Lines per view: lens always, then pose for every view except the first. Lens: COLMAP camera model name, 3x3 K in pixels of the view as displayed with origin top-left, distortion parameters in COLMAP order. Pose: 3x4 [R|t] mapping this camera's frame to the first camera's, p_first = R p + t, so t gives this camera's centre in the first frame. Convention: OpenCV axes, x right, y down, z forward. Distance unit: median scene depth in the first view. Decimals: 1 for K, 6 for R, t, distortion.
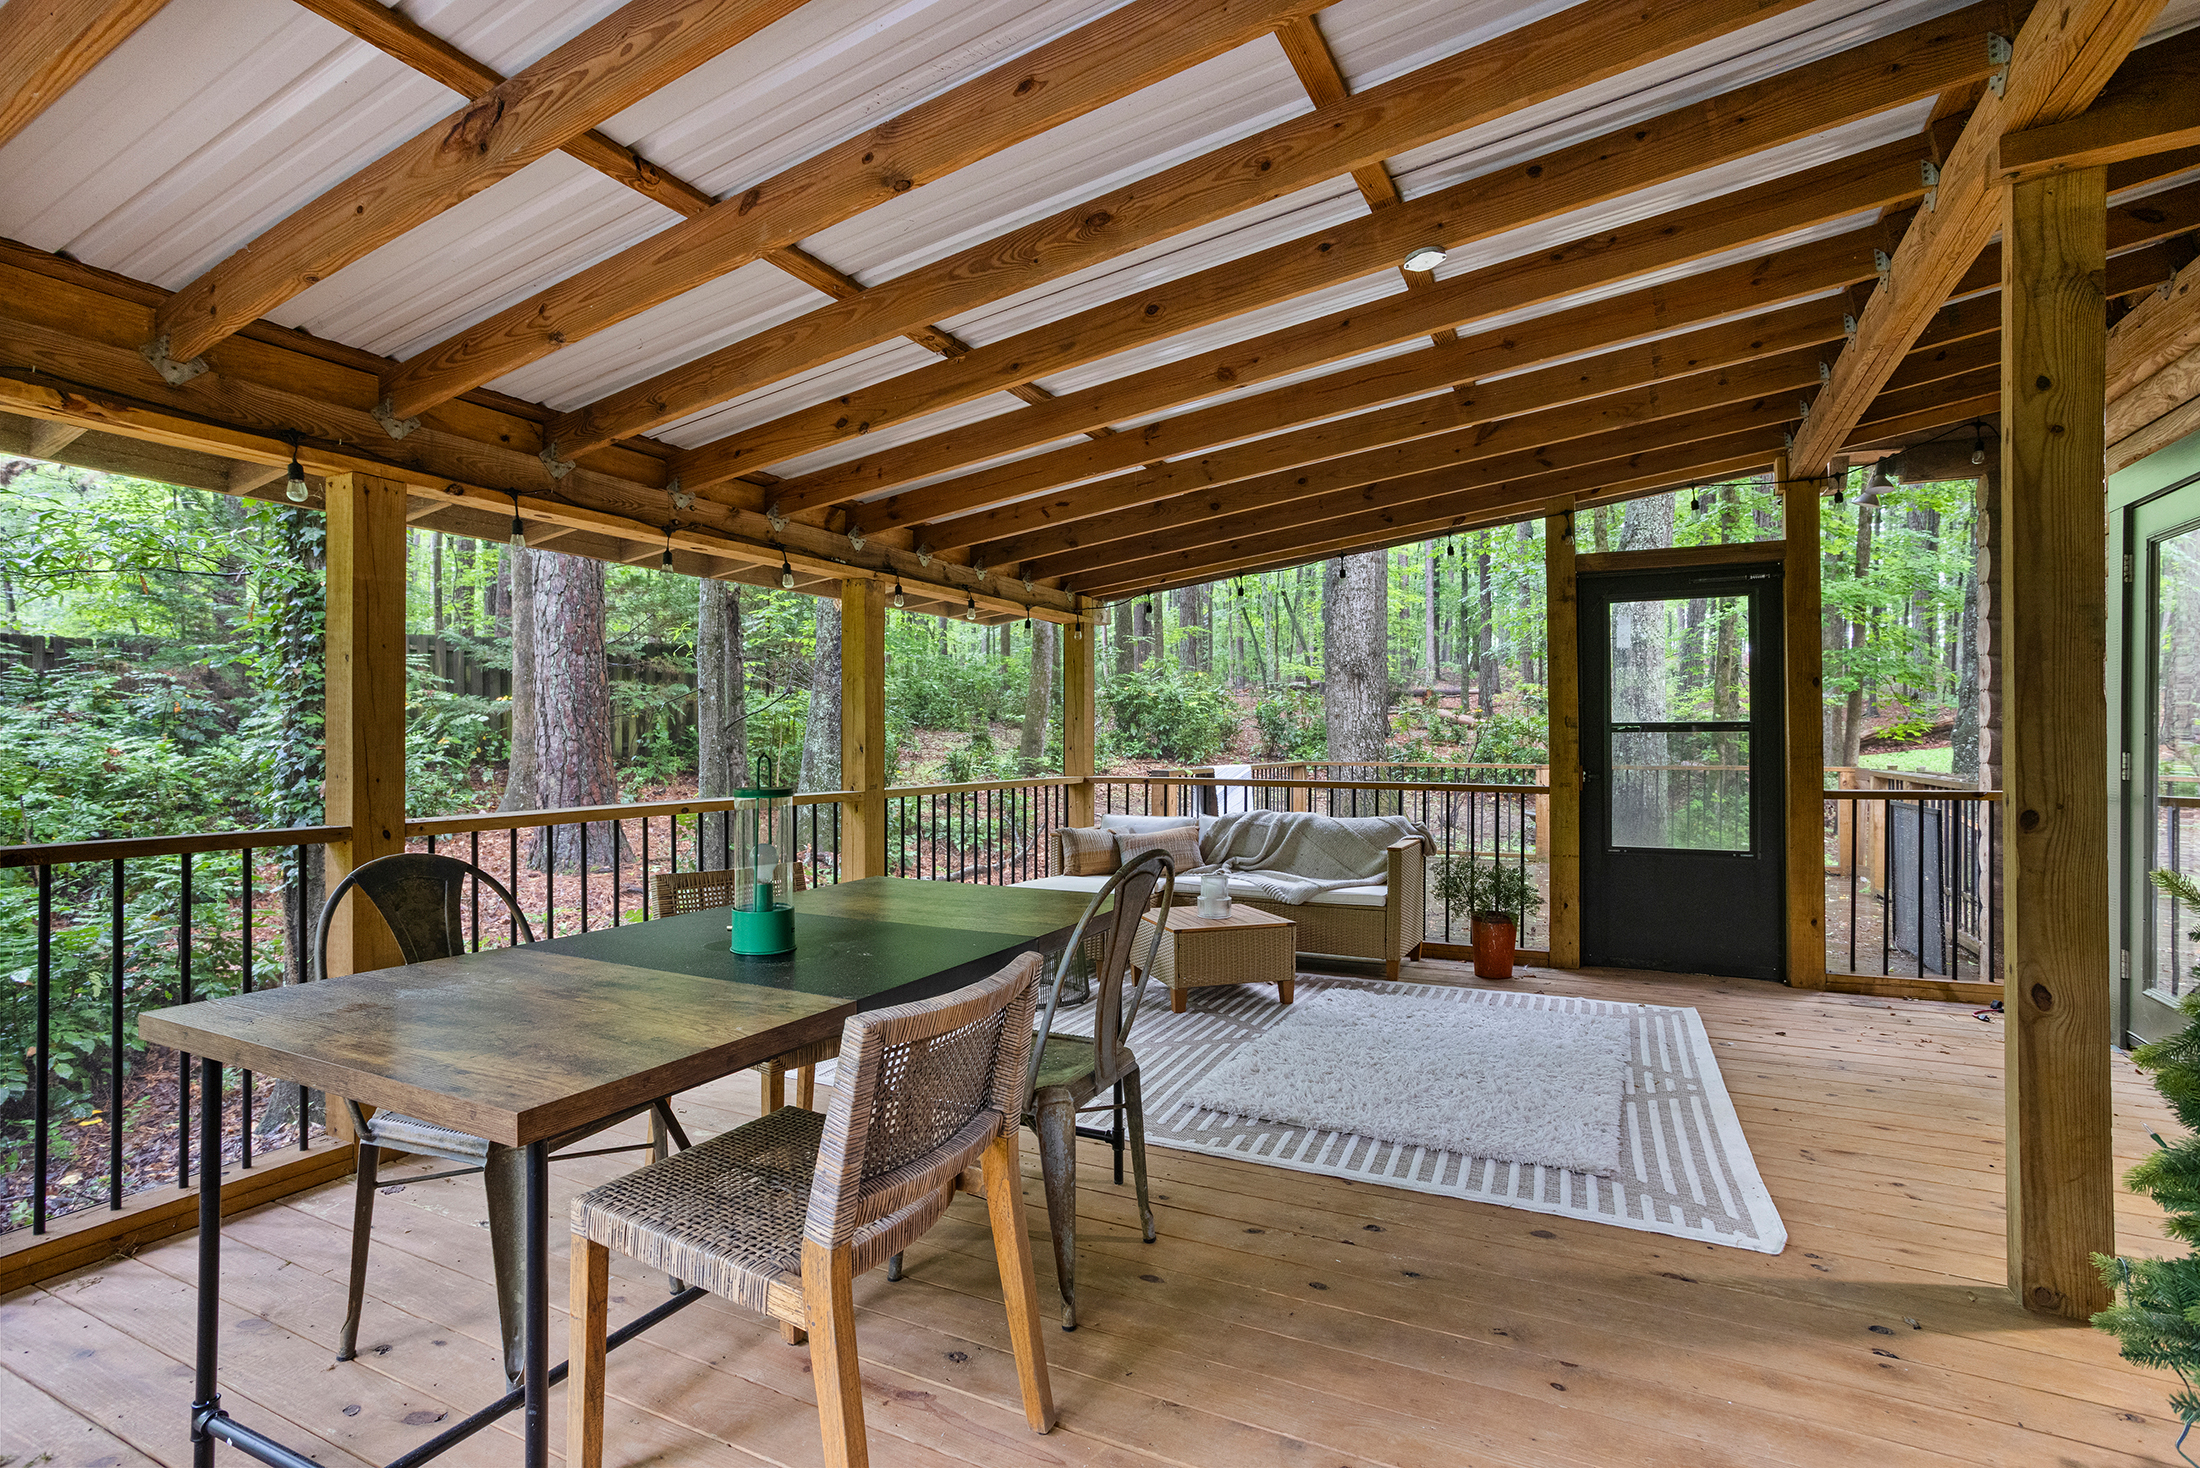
lens RADIAL K [[1076.6, 0, 1104.7], [0, 1076.6, 728.1], [0, 0, 1]] dist [-0.037280, 0.019984]
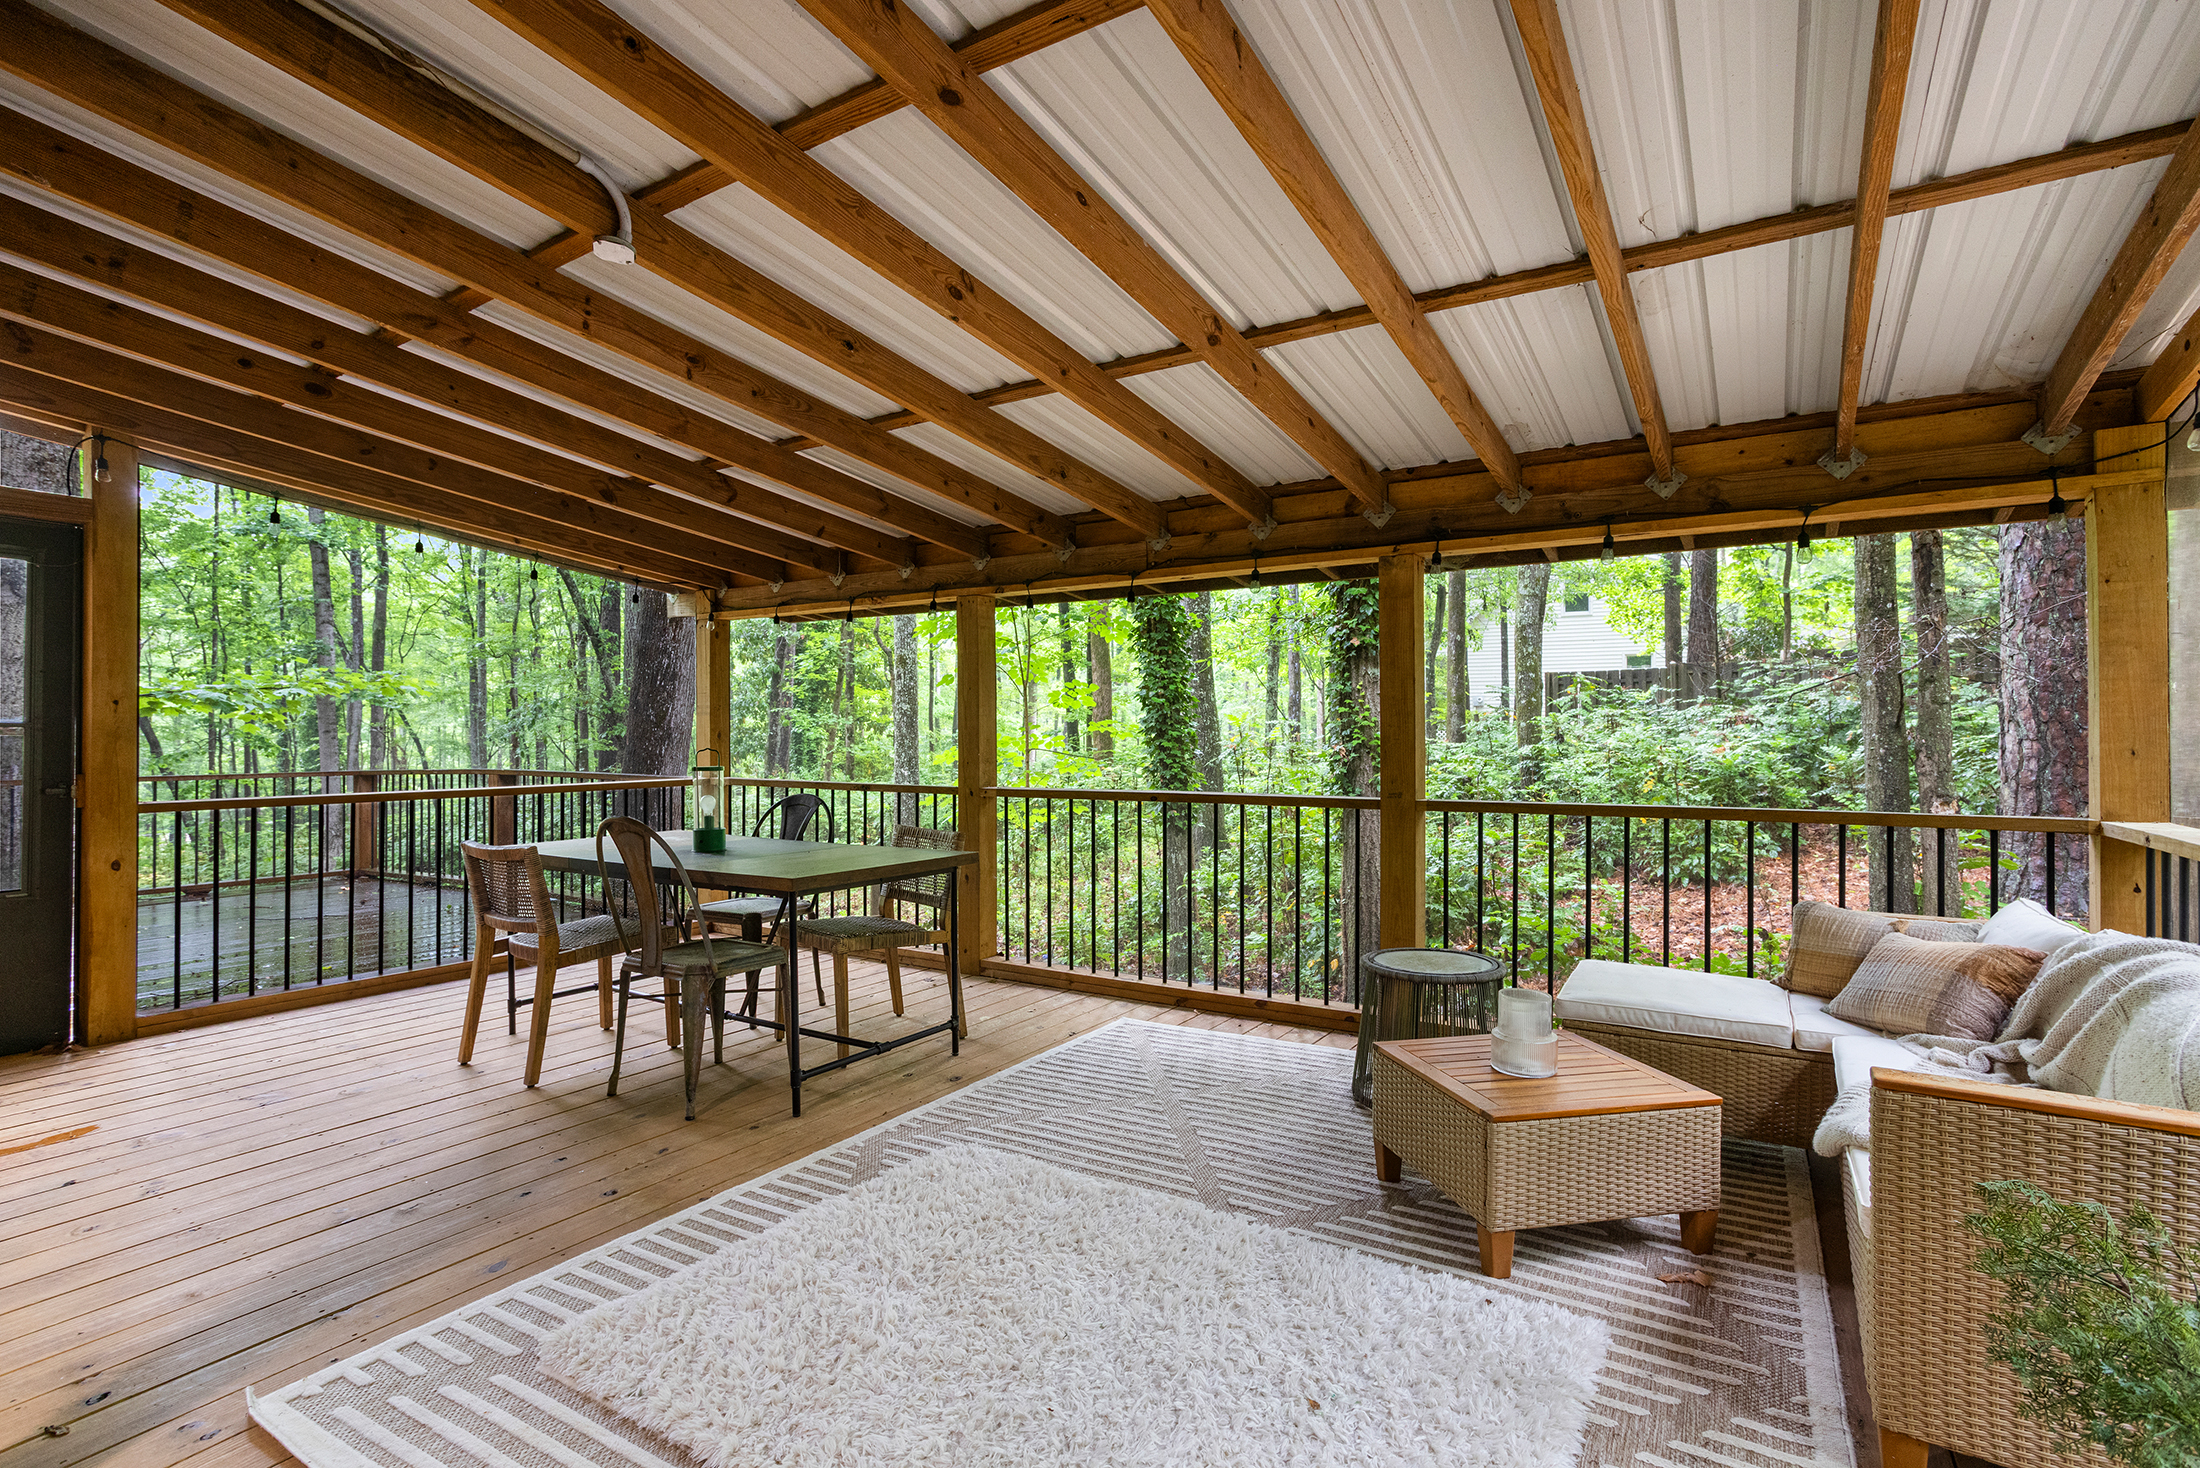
lens RADIAL K [[1076.6, 0, 1080.7], [0, 1076.6, 731.5], [0, 0, 1]] dist [-0.037280, 0.019984]
pose [[-0.132510, -0.006455, -0.991161, 0.737947], [0.011273, 0.999904, -0.008019, 0.008296], [0.991118, -0.012236, -0.132424, 0.948276]]
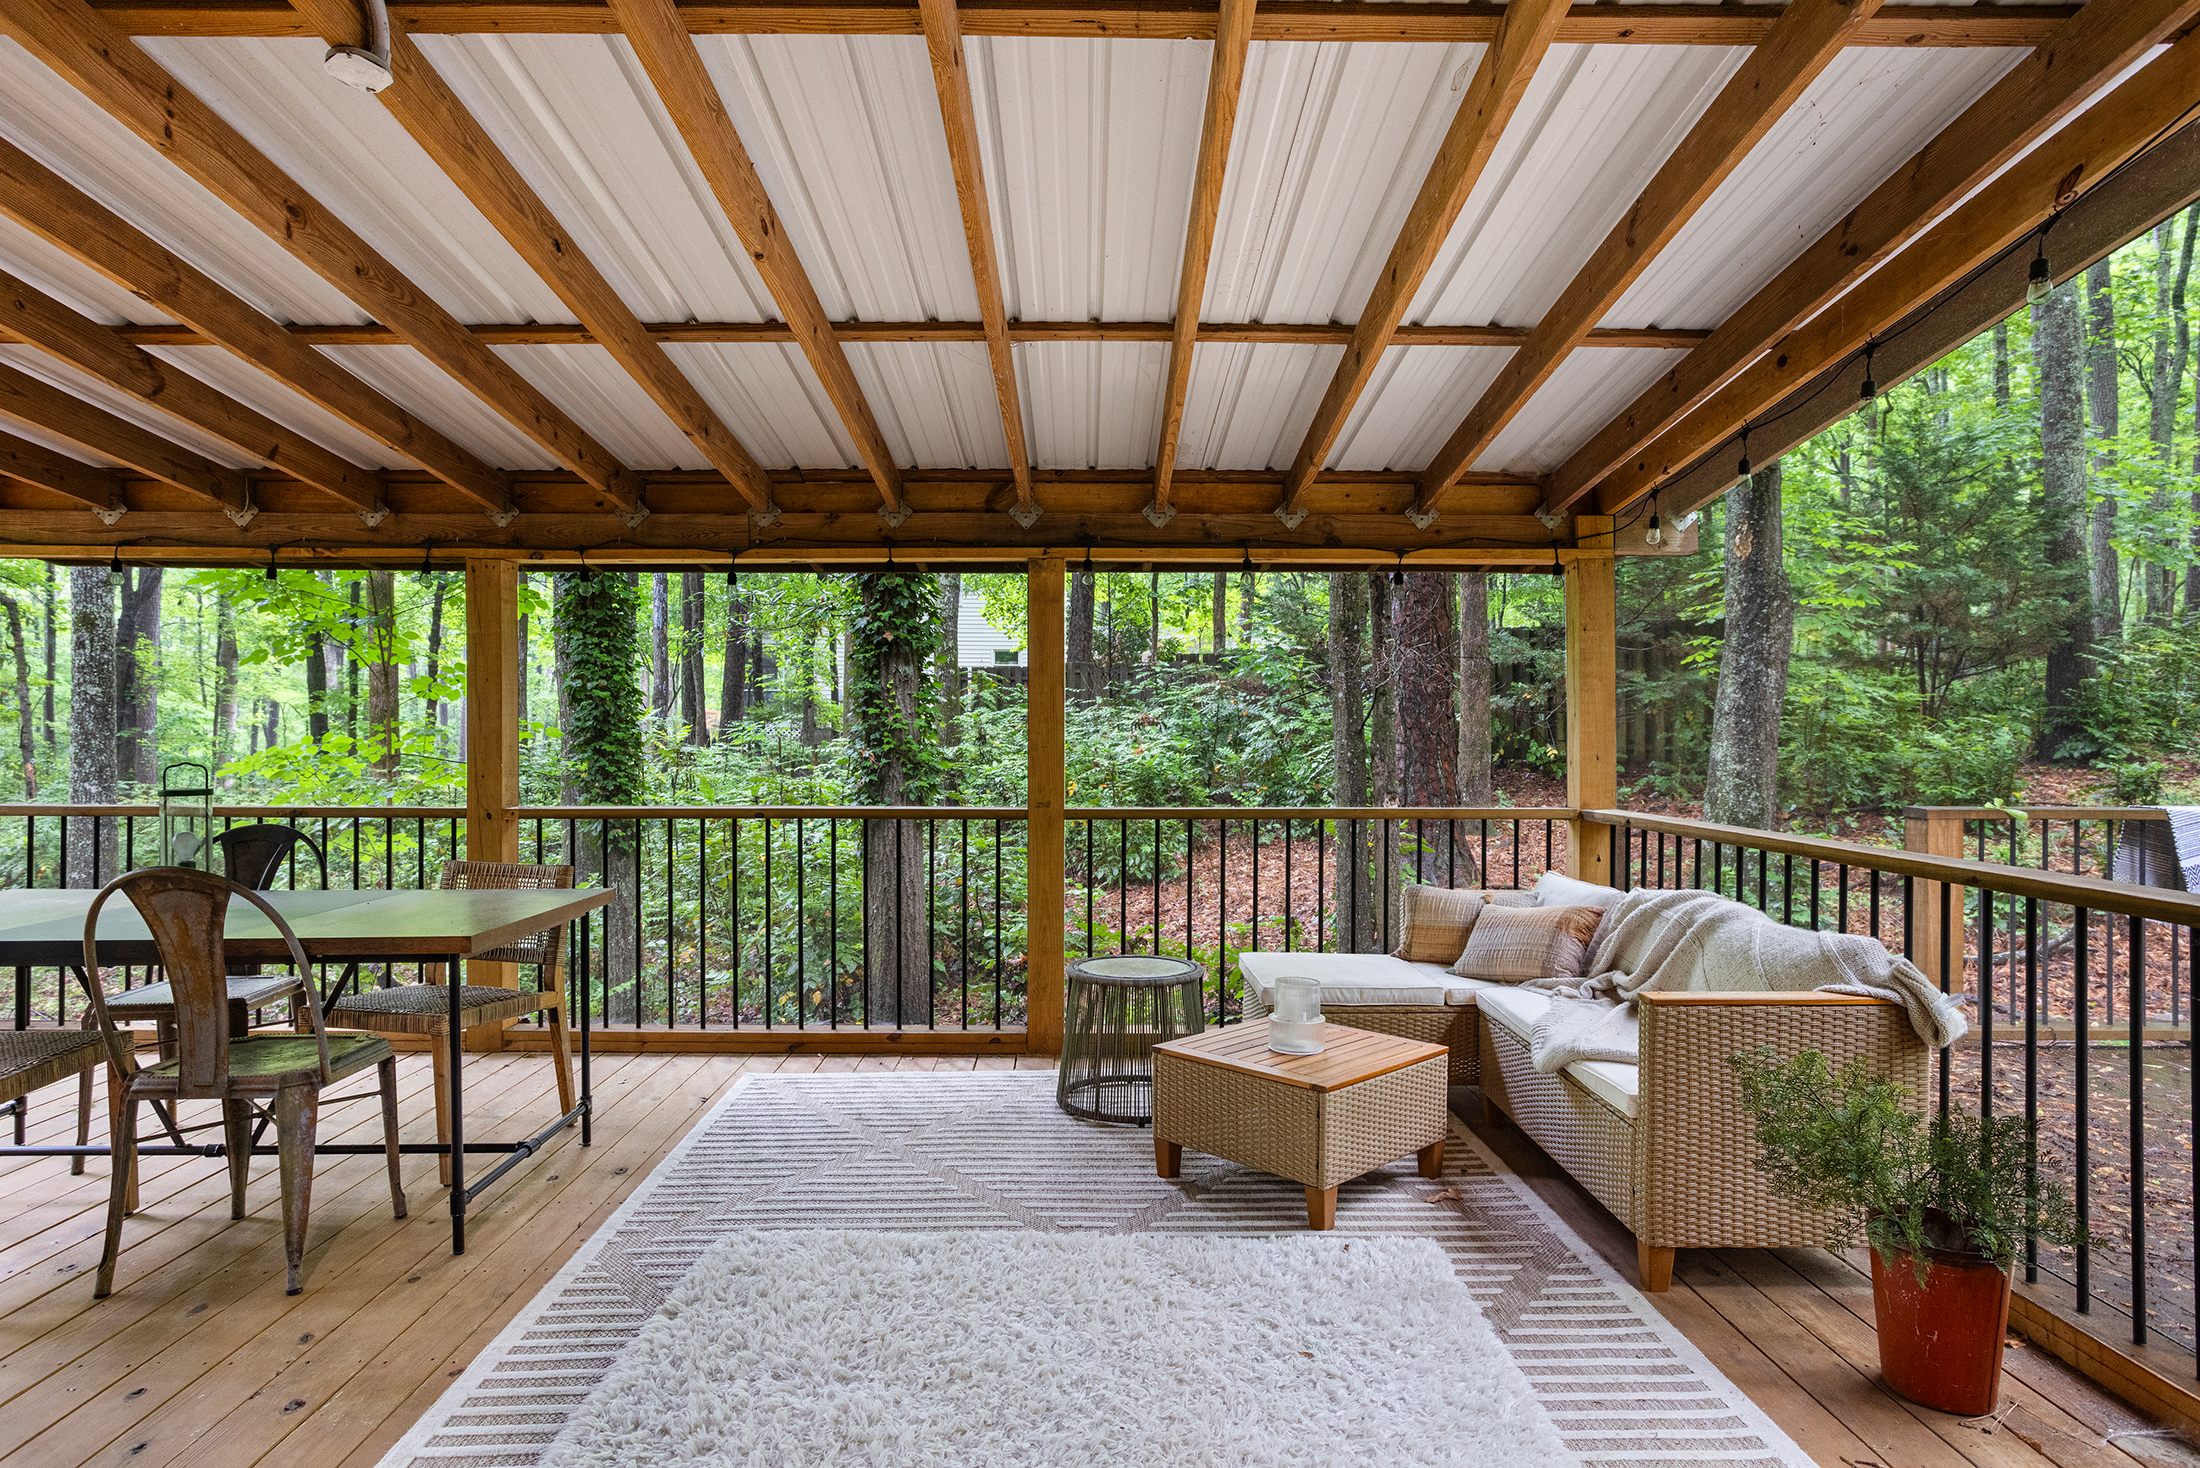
lens RADIAL K [[1270.2, 0, 1101.6], [0, 1270.2, 740.5], [0, 0, 1]] dist [-0.031490, 0.021695]
pose [[0.445592, 0.004012, -0.895227, 0.763142], [0.007803, 0.999935, 0.008365, -0.003837], [0.895202, -0.010713, 0.445532, 0.655326]]
